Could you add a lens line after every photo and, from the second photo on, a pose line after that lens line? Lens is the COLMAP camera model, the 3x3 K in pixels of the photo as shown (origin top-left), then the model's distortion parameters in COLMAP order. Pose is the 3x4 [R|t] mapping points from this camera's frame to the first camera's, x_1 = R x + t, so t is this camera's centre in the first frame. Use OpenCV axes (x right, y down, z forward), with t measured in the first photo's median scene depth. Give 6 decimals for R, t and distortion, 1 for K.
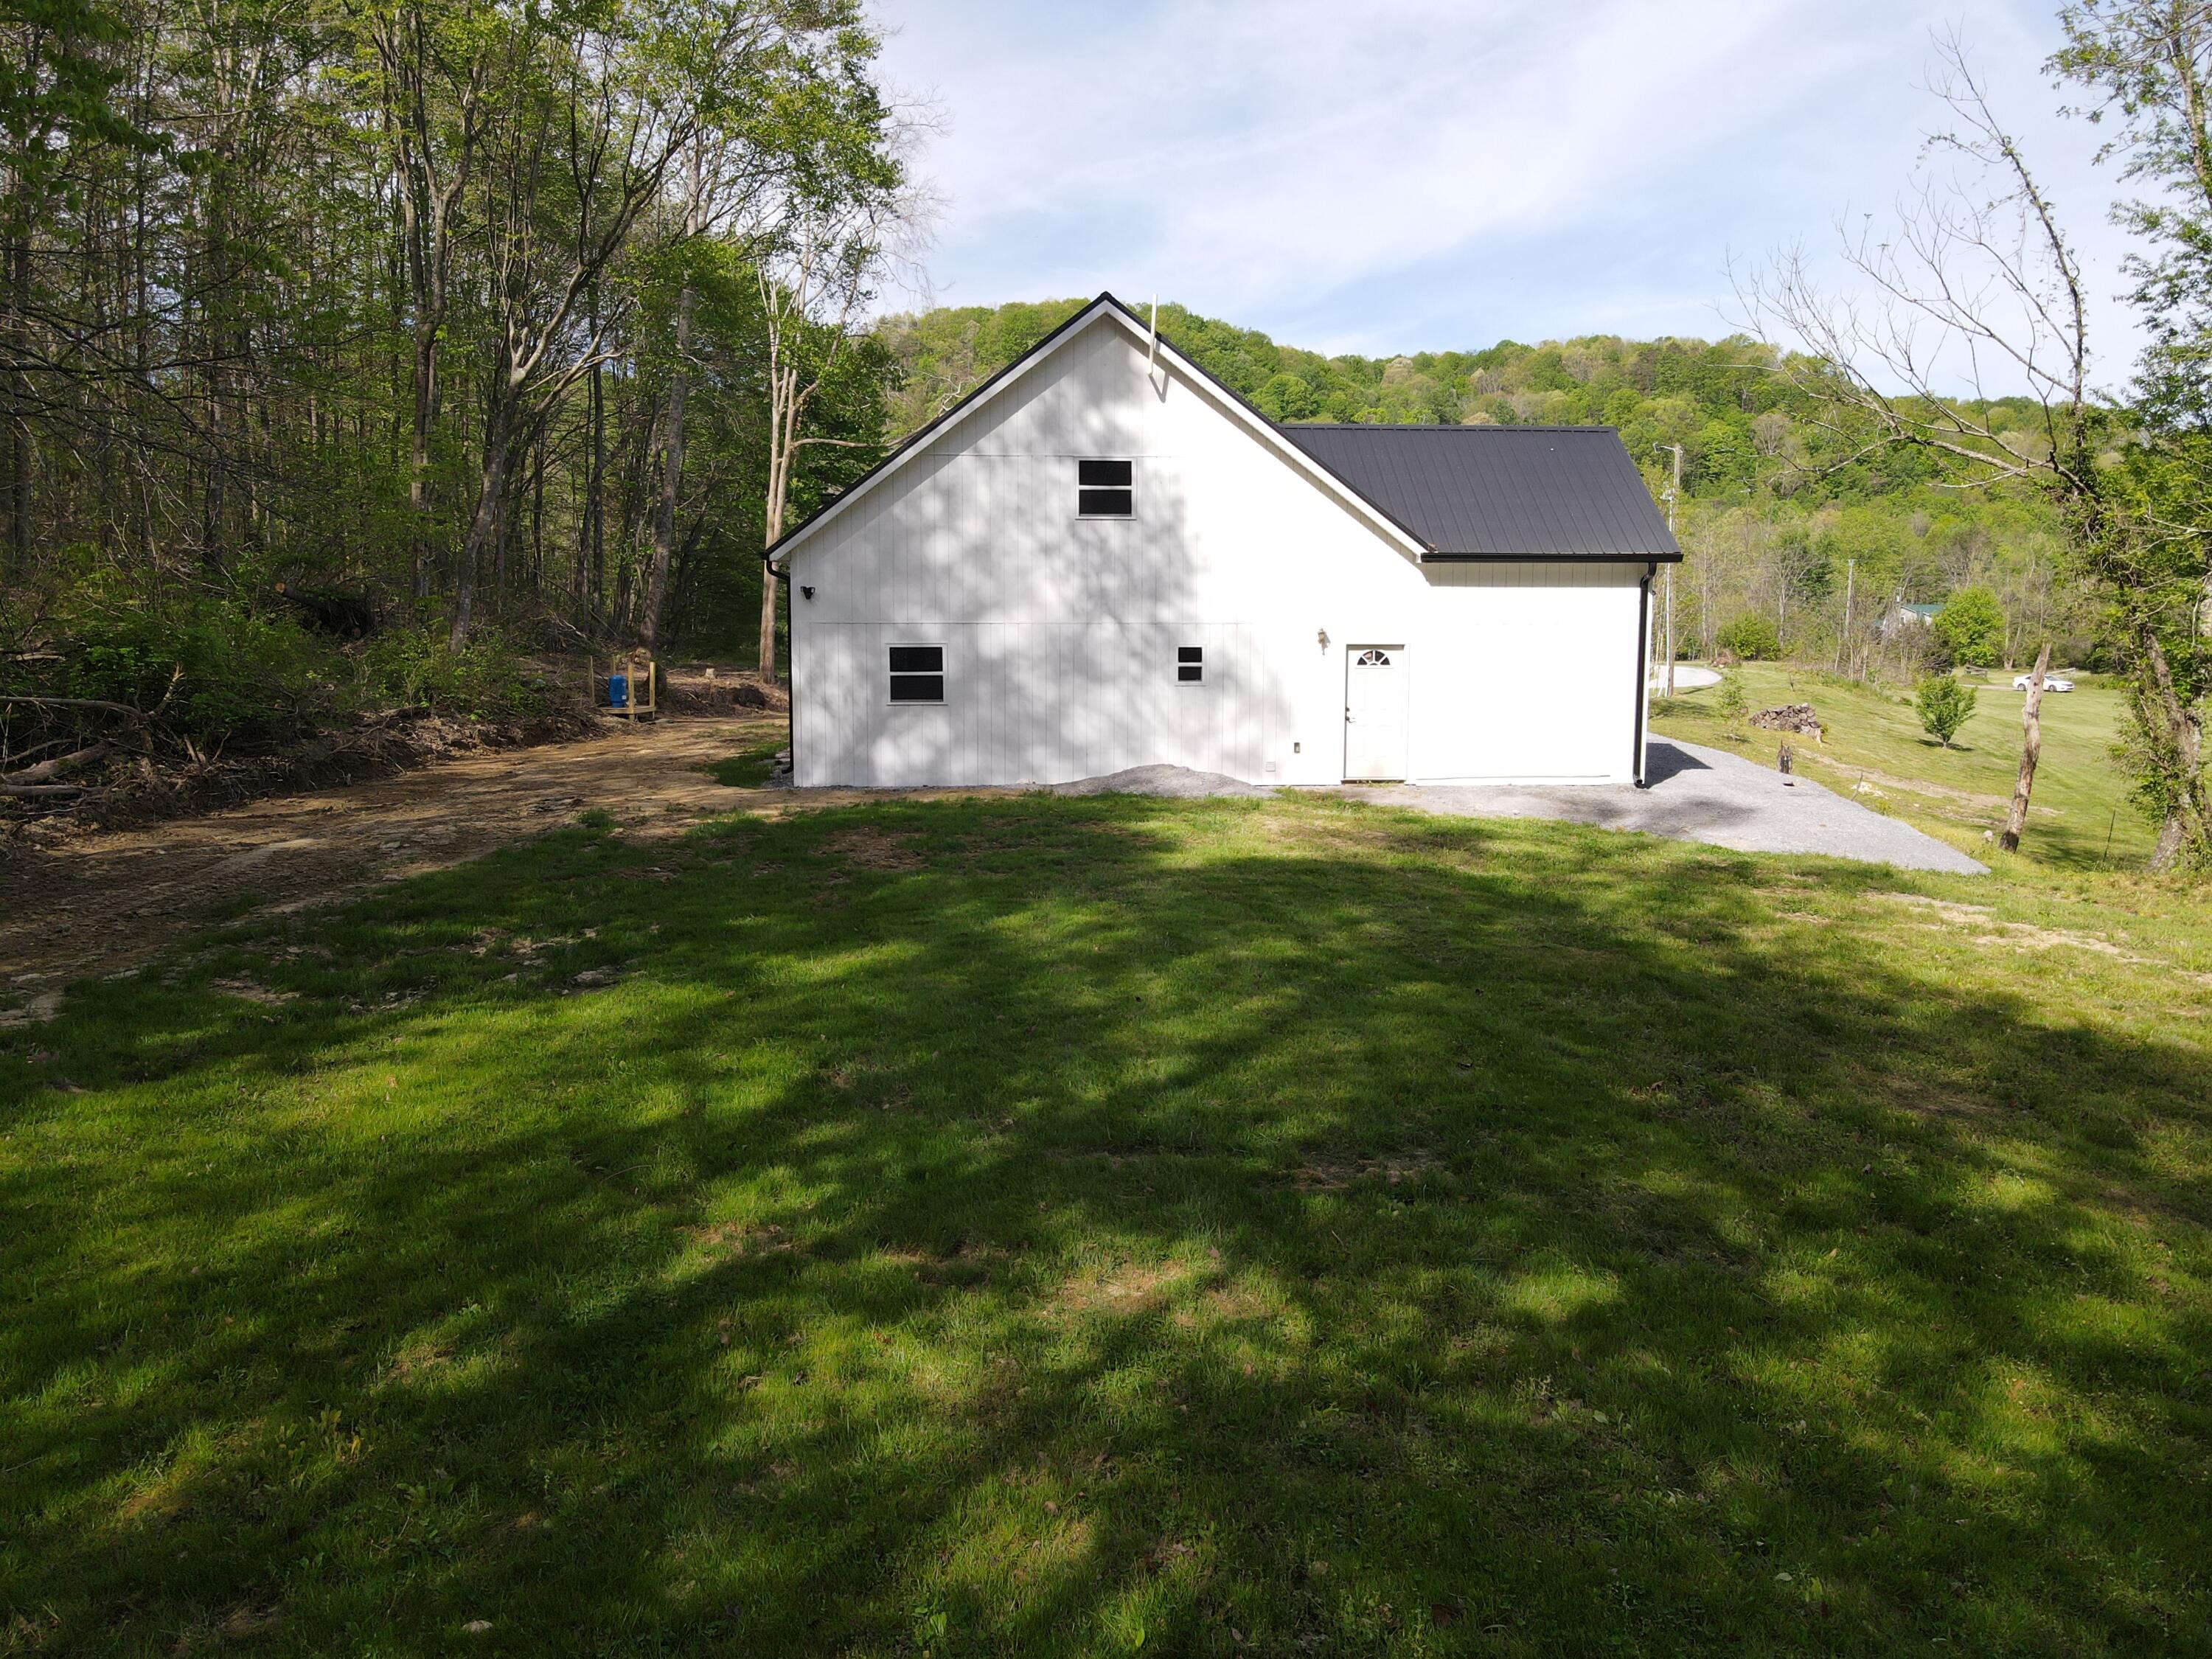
lens RADIAL K [[1629.4, 0, 1088.1], [0, 1629.4, 815.3], [0, 0, 1]] dist [-0.010555, 0.043547]
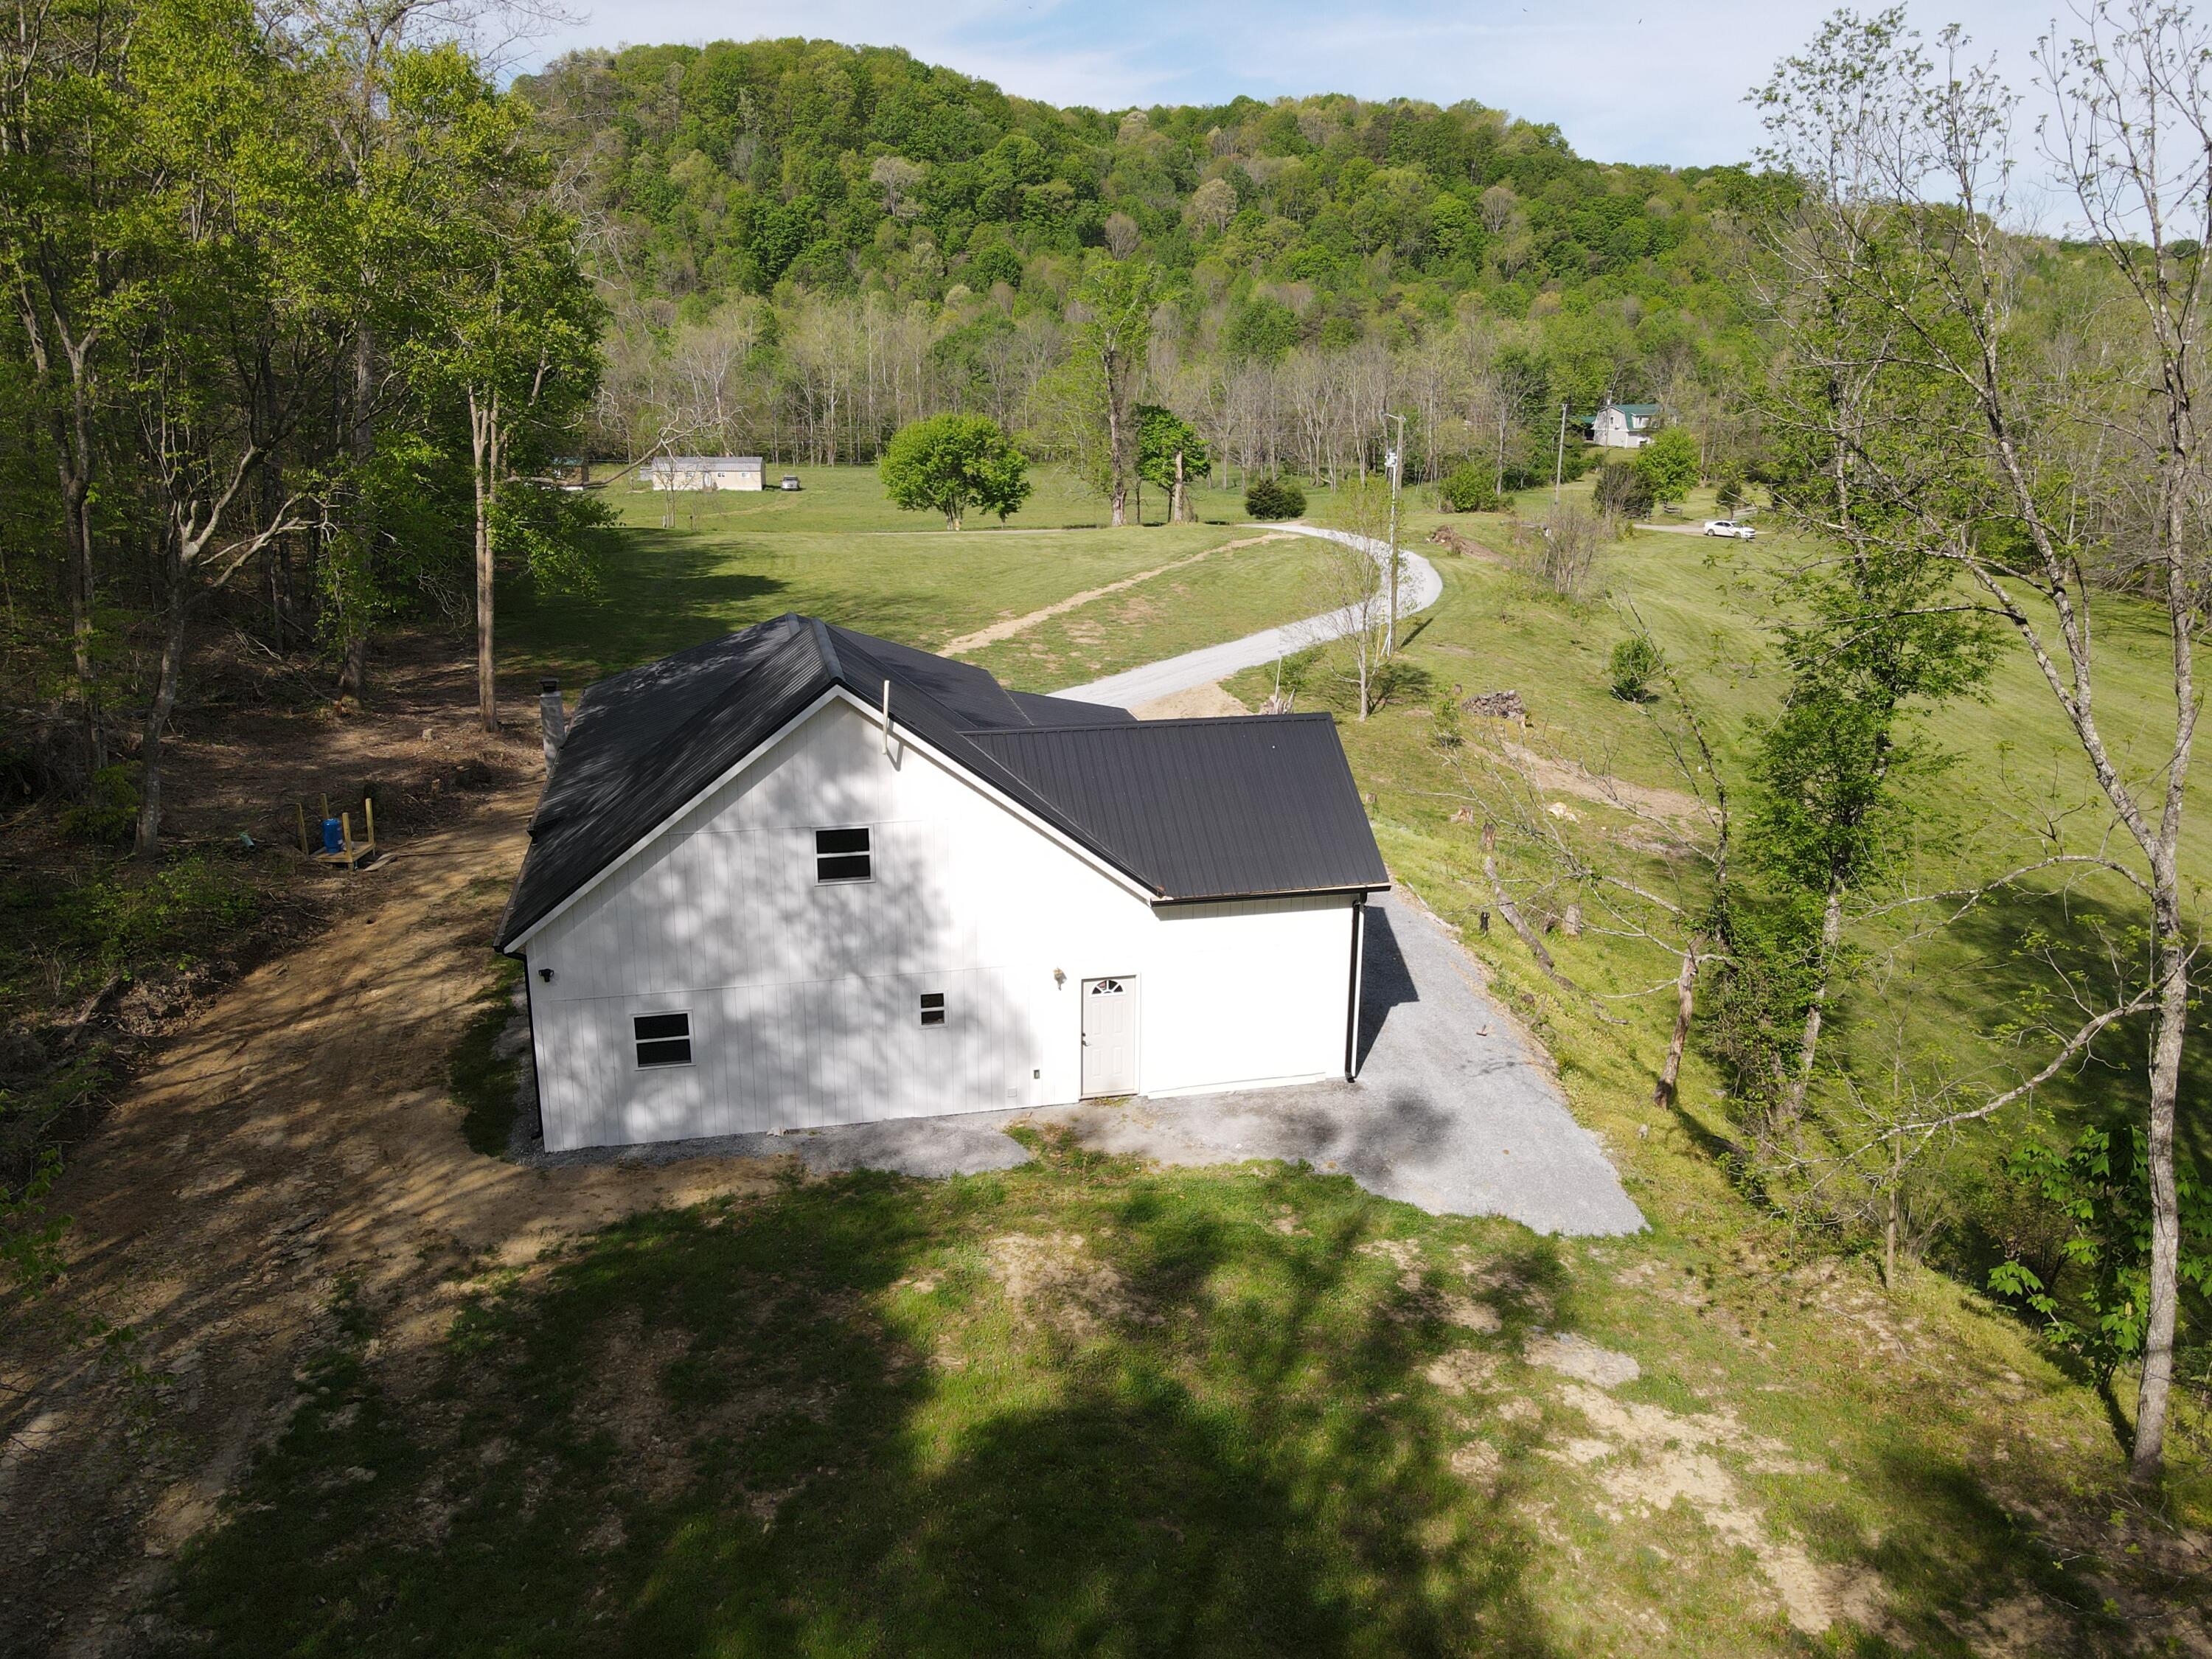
lens RADIAL K [[1632.1, 0, 1099.4], [0, 1632.1, 817.4], [0, 0, 1]] dist [0.002249, 0.005910]
pose [[0.986496, -0.041980, 0.158315, 0.007374], [0.017466, 0.988047, 0.153163, -0.365443], [-0.162852, -0.148329, 0.975437, -0.013937]]
